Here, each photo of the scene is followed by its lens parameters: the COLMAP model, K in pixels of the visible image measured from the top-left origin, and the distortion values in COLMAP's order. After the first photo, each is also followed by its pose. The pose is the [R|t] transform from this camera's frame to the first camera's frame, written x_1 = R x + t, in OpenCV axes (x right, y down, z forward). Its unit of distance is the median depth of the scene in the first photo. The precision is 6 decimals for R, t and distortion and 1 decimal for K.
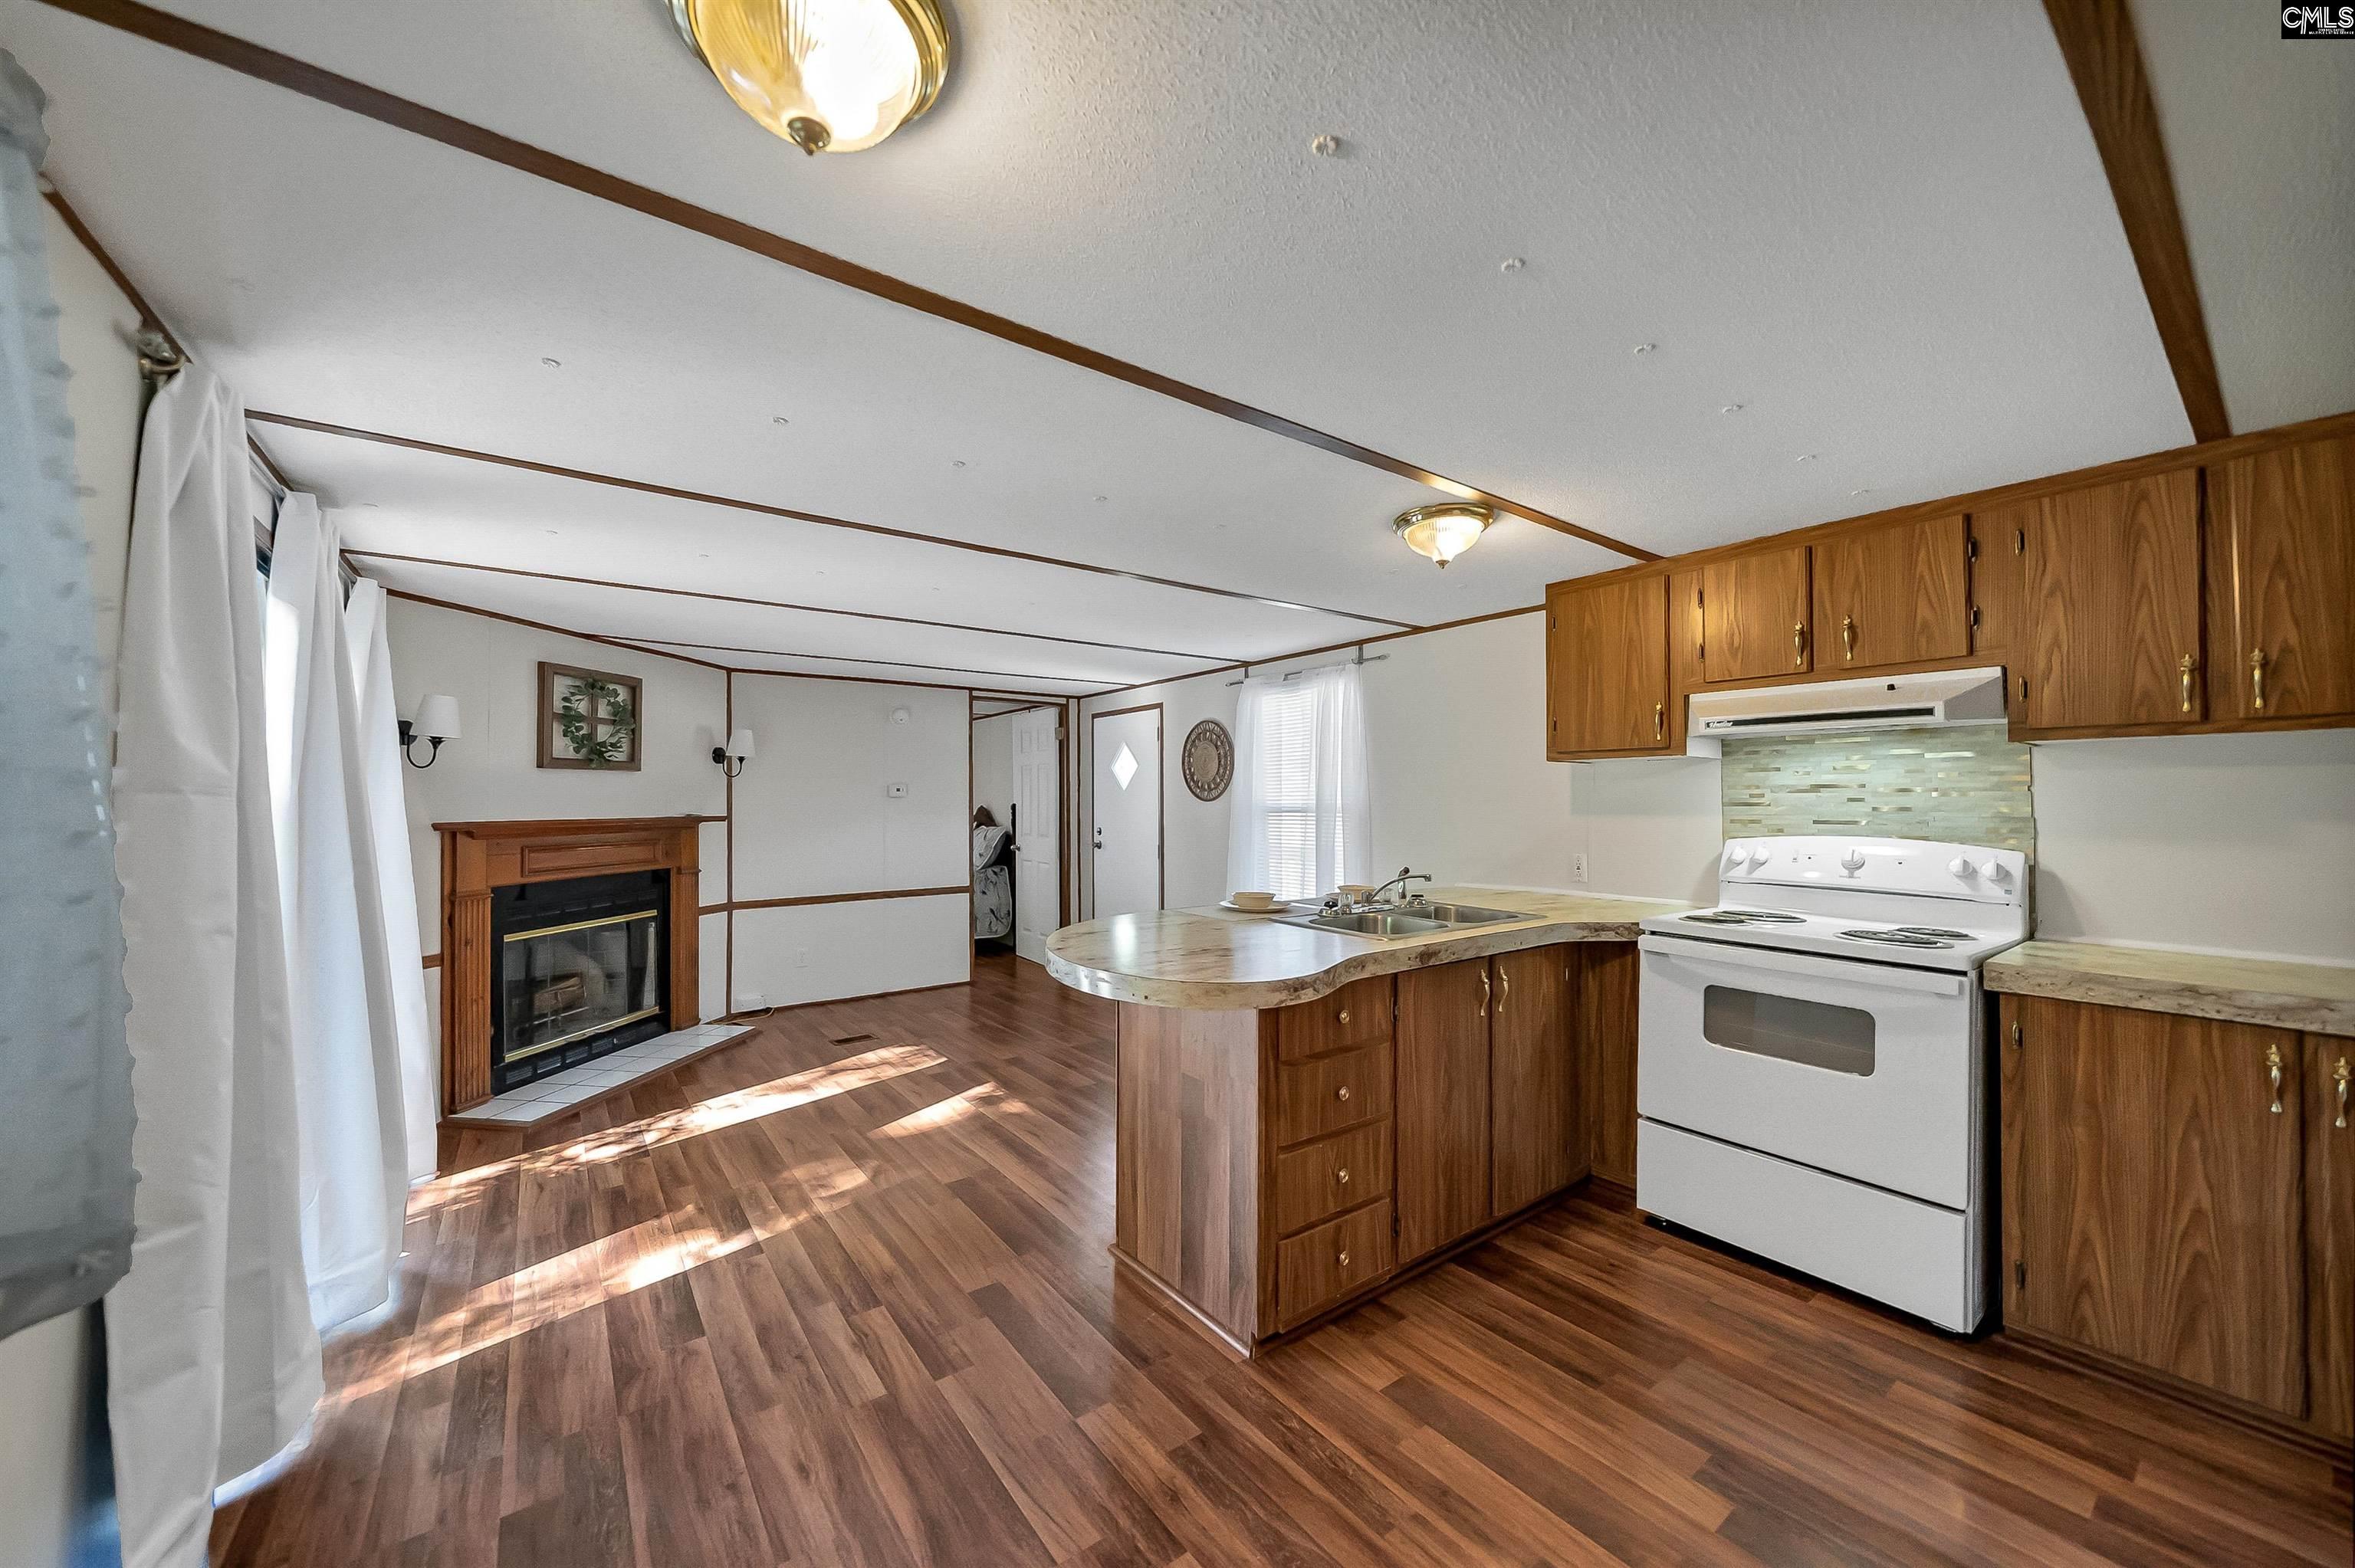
lens RADIAL K [[870.6, 0, 1148.1], [0, 870.6, 787.2], [0, 0, 1]] dist [-0.000543, 0.000020]
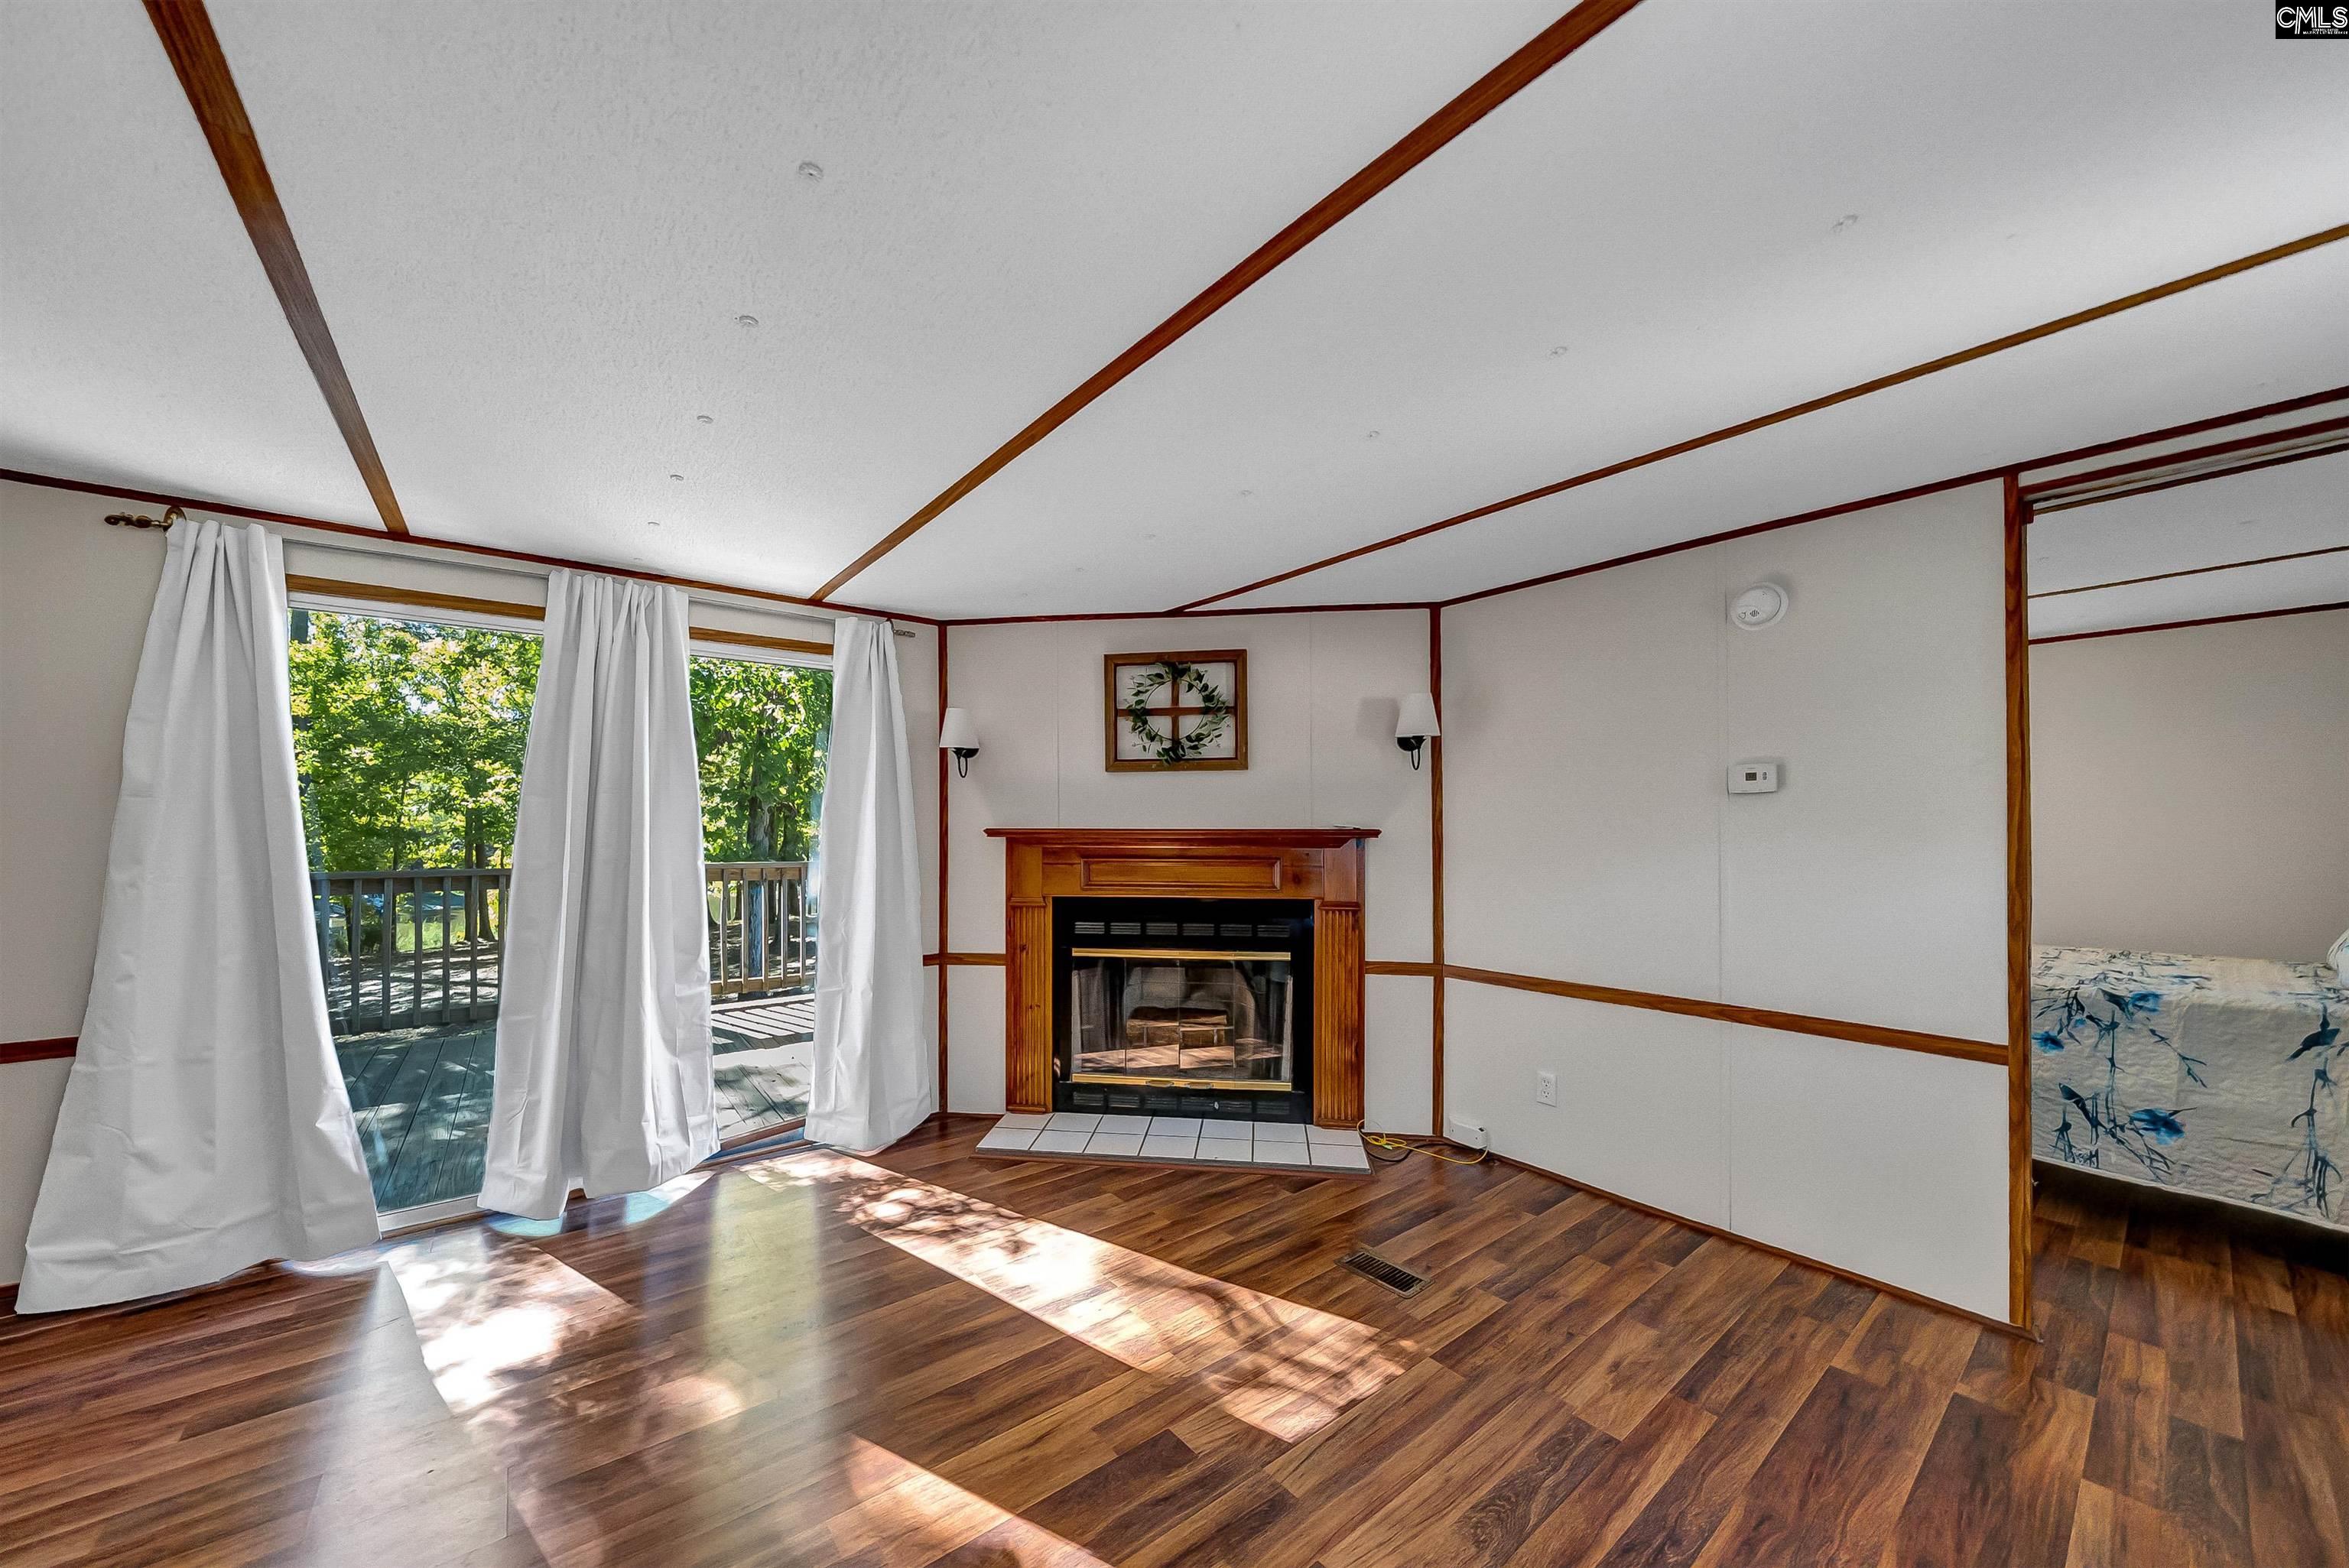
lens RADIAL K [[824.3, 0, 1204.6], [0, 824.3, 819.2], [0, 0, 1]] dist [-0.006571, 0.000319]
pose [[0.038603, -0.004721, -0.999243, 0.151008], [0.014847, 0.999881, -0.004150, 0.029480], [0.999144, -0.014676, 0.038668, 0.965730]]
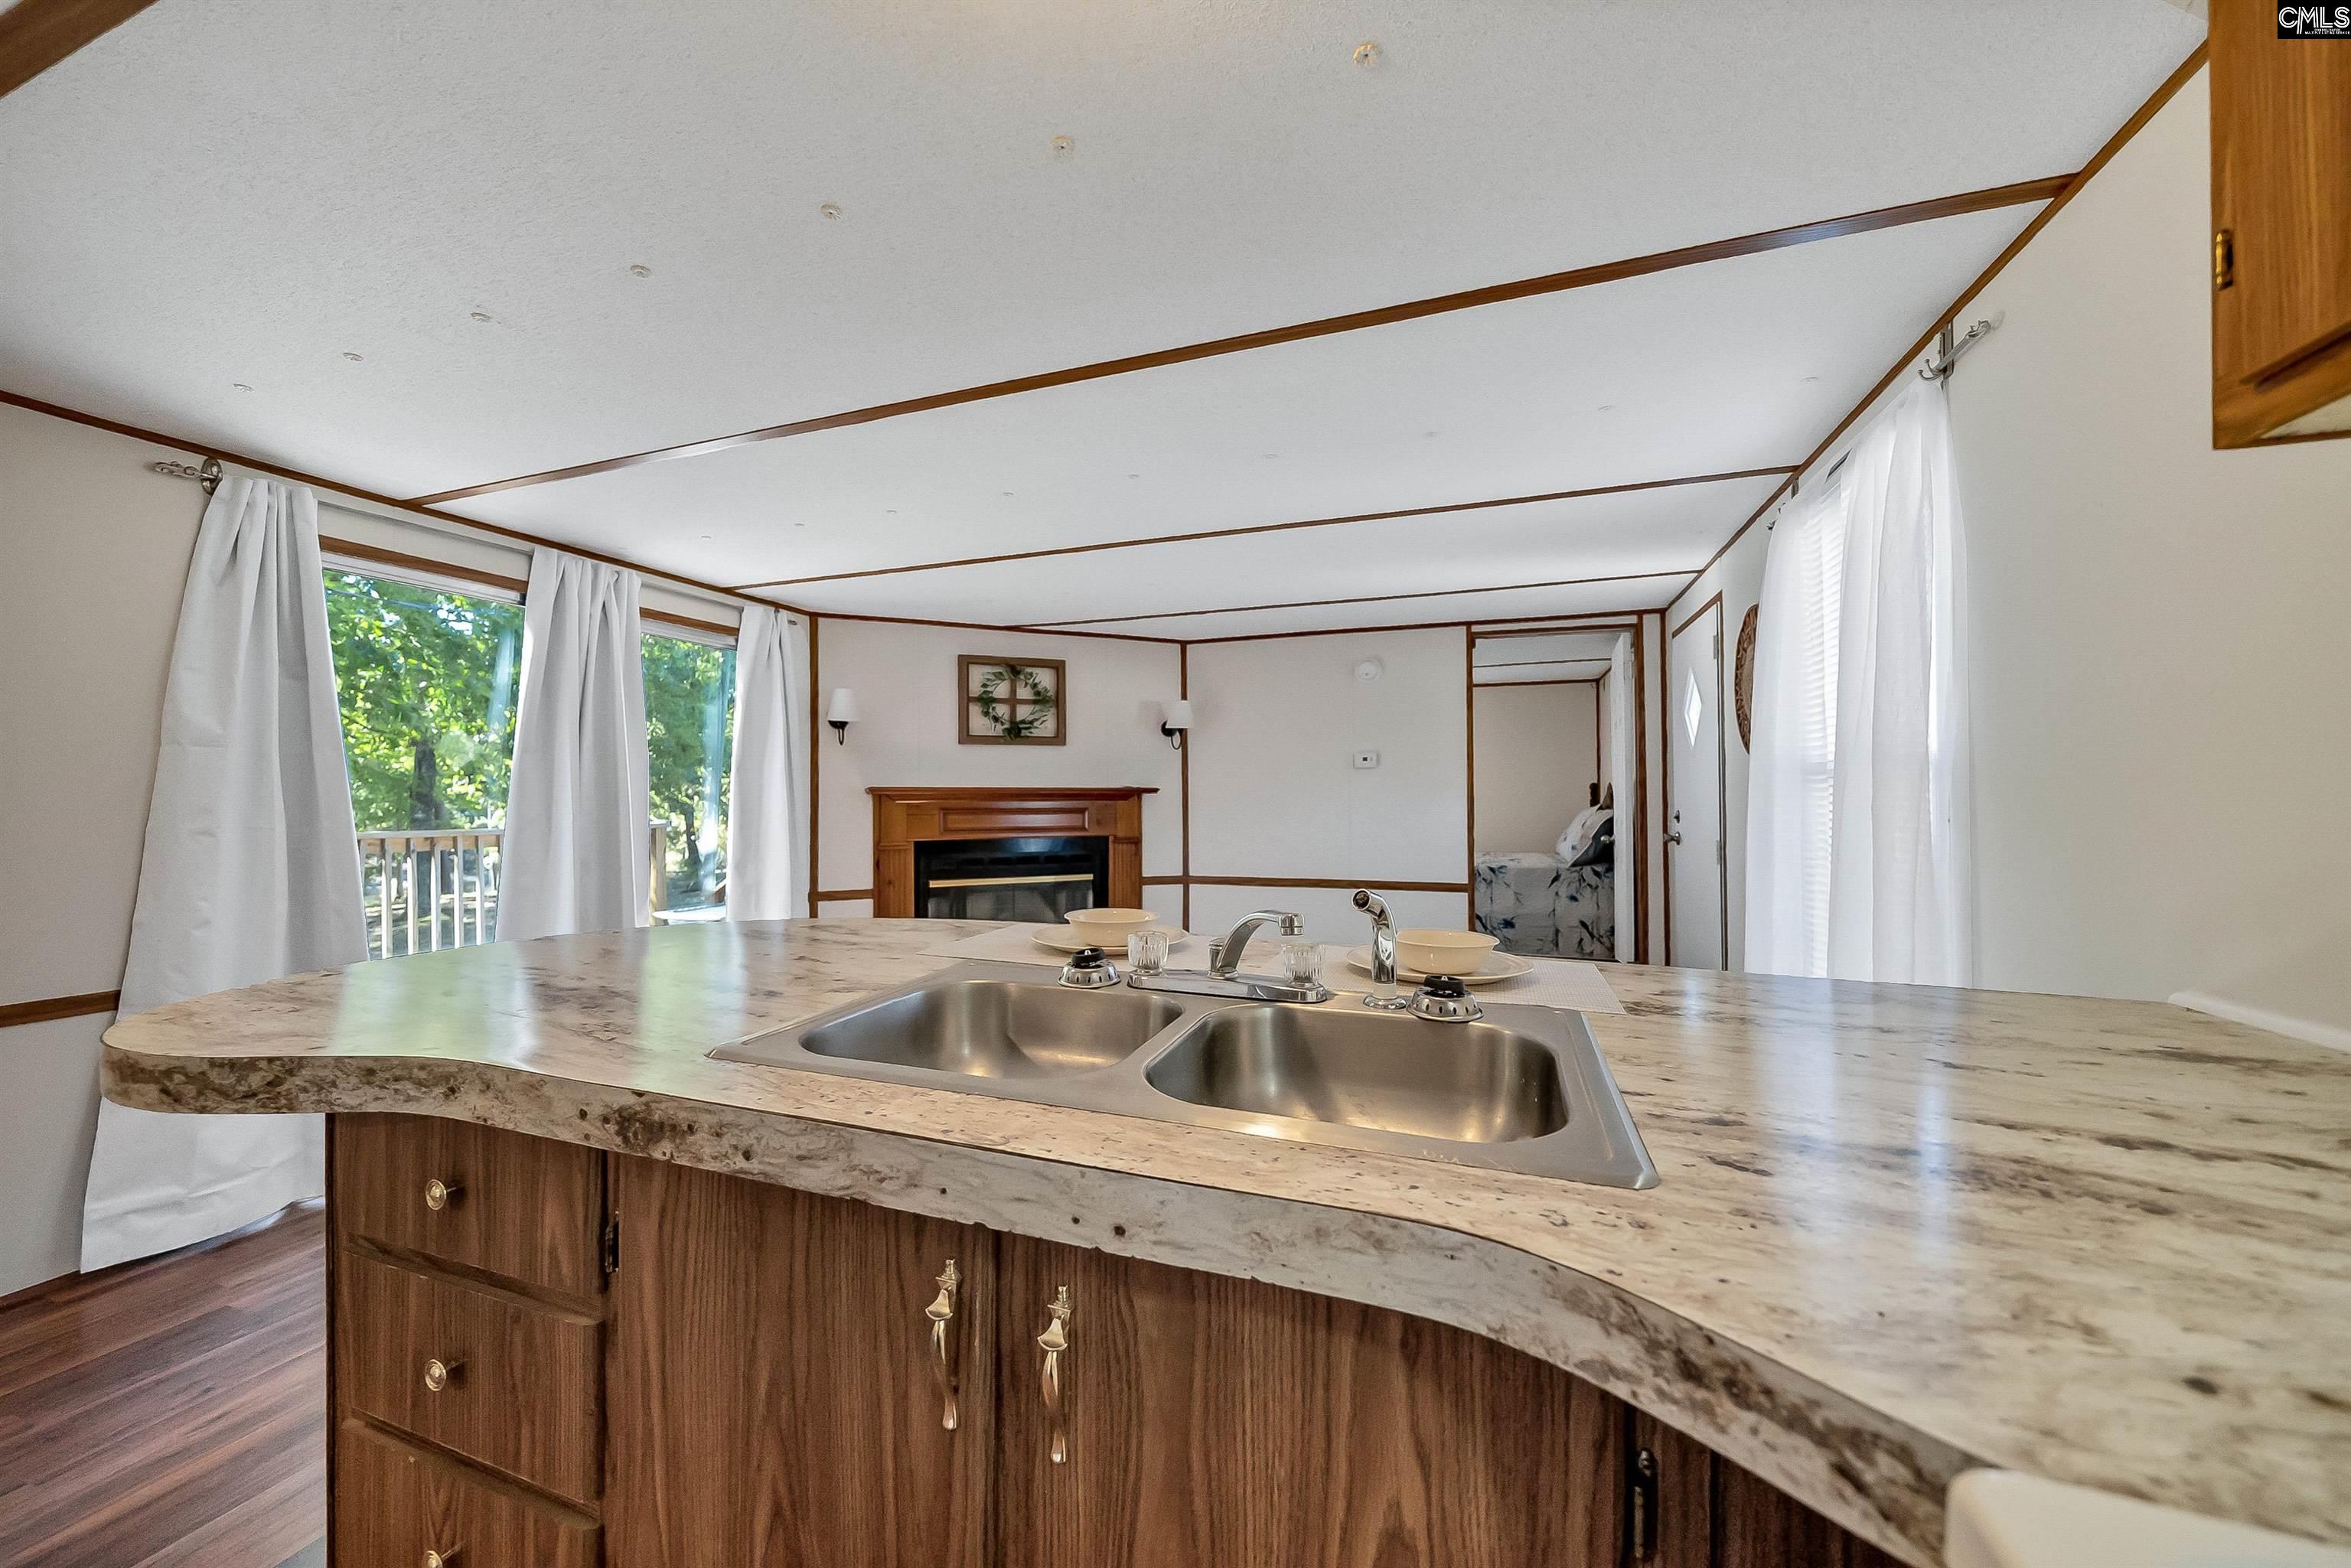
lens RADIAL K [[847.1, 0, 1179.0], [0, 847.1, 789.0], [0, 0, 1]] dist [-0.003069, -0.000004]
pose [[0.546529, -0.005786, -0.837420, 0.394389], [0.013165, 0.999912, 0.001684, 0.037373], [0.837337, -0.011945, 0.546557, 0.557728]]
